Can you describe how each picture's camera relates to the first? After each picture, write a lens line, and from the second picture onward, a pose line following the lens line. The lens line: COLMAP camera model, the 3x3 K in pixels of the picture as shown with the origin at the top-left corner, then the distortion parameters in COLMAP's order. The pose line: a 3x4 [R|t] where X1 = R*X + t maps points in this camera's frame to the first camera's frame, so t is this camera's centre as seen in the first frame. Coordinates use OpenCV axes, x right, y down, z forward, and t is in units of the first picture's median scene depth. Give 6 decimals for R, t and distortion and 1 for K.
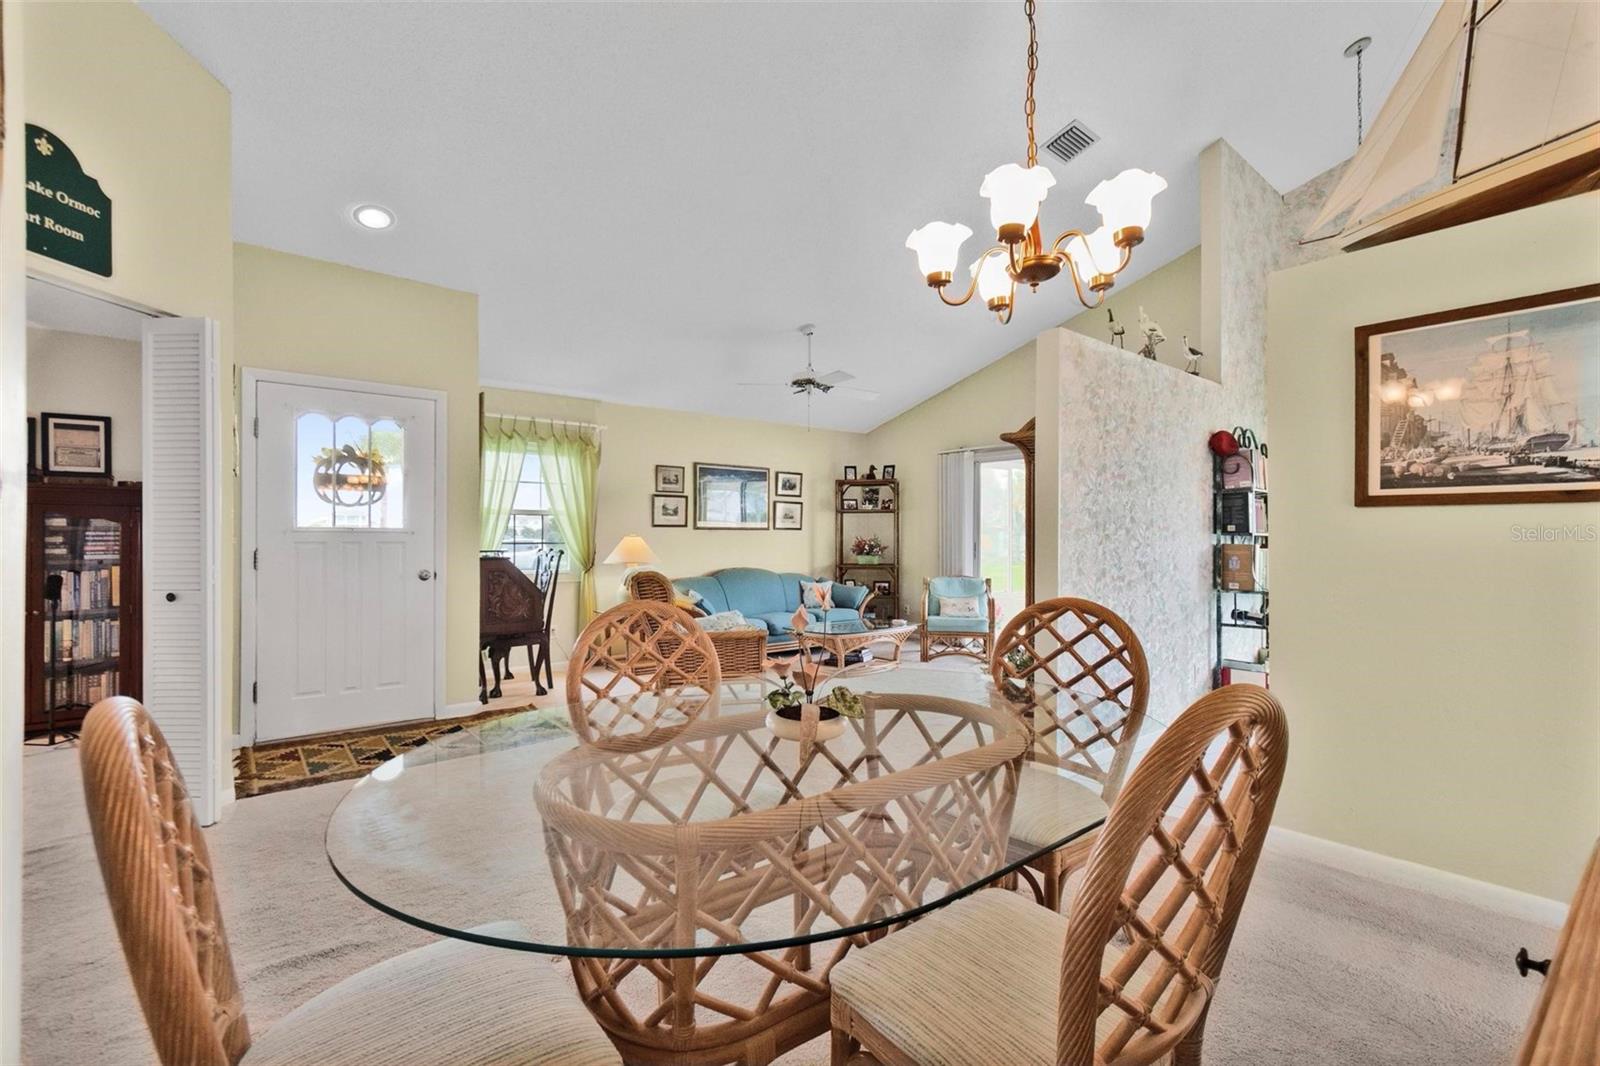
lens RADIAL K [[708.2, 0, 797.5], [0, 708.2, 527.7], [0, 0, 1]] dist [0.010204, -0.003513]
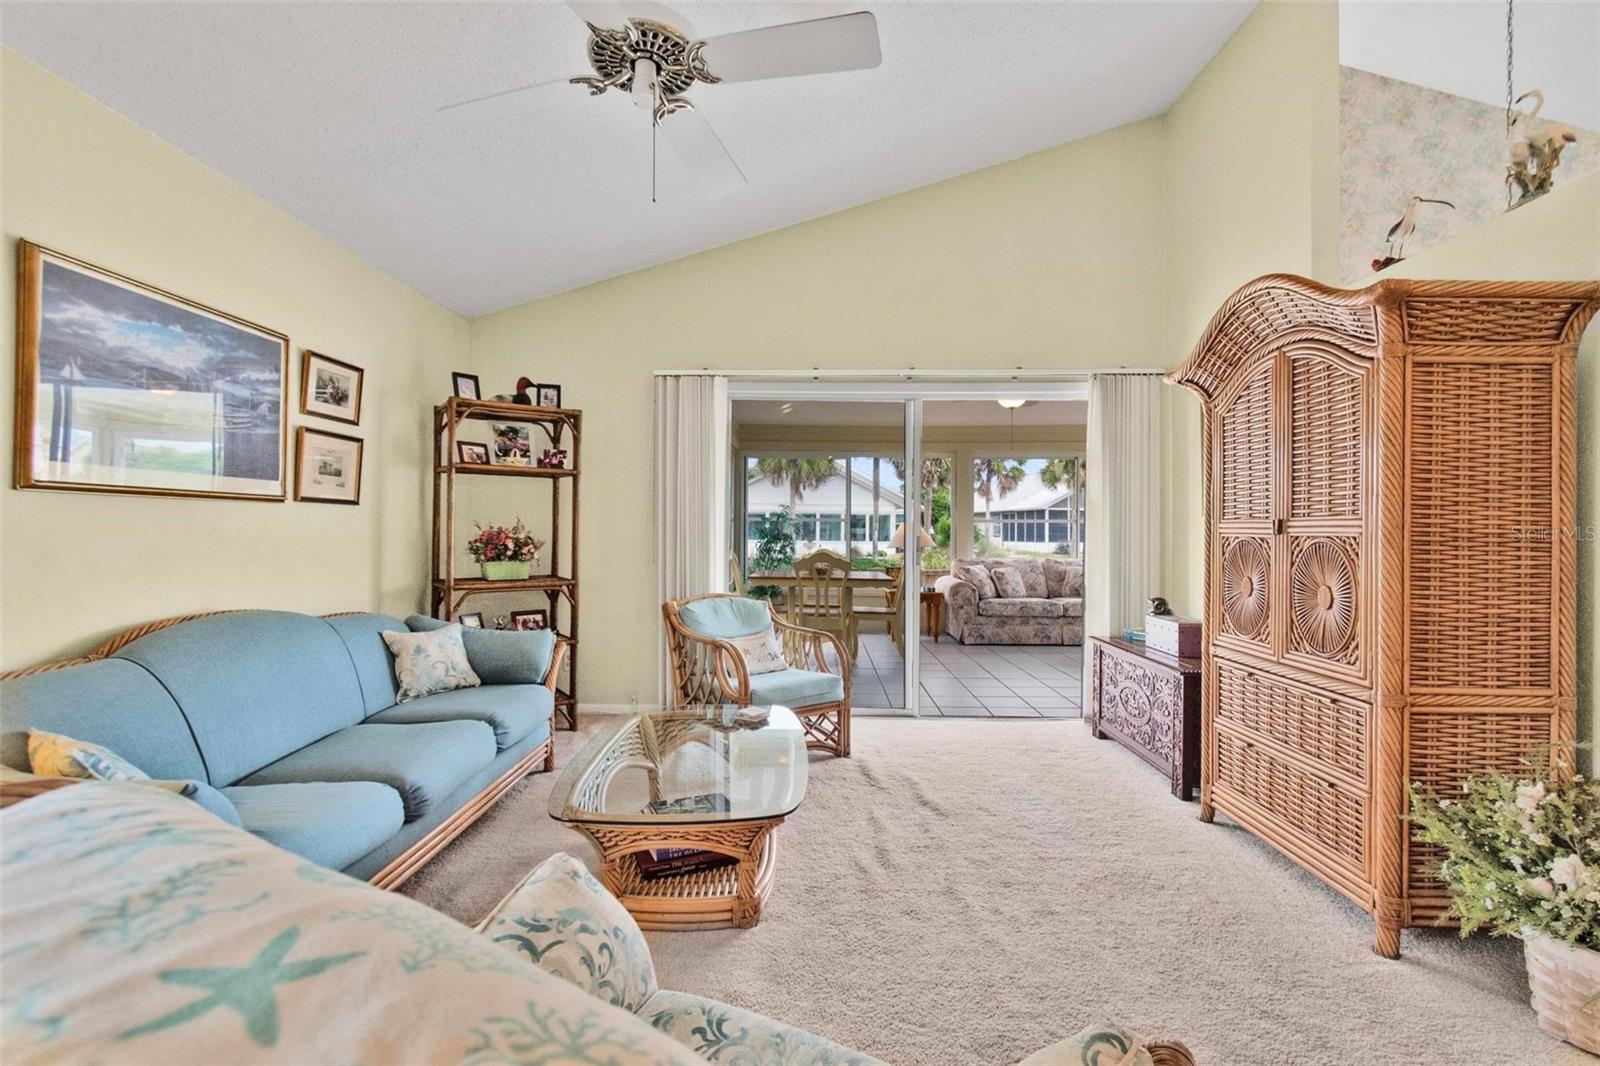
lens RADIAL K [[708.2, 0, 797.5], [0, 708.2, 527.7], [0, 0, 1]] dist [0.010204, -0.003513]
pose [[0.661324, 0.007088, 0.750067, -0.144310], [-0.015582, 0.999869, 0.004290, 0.011237], [-0.749938, -0.014524, 0.661348, 0.556973]]
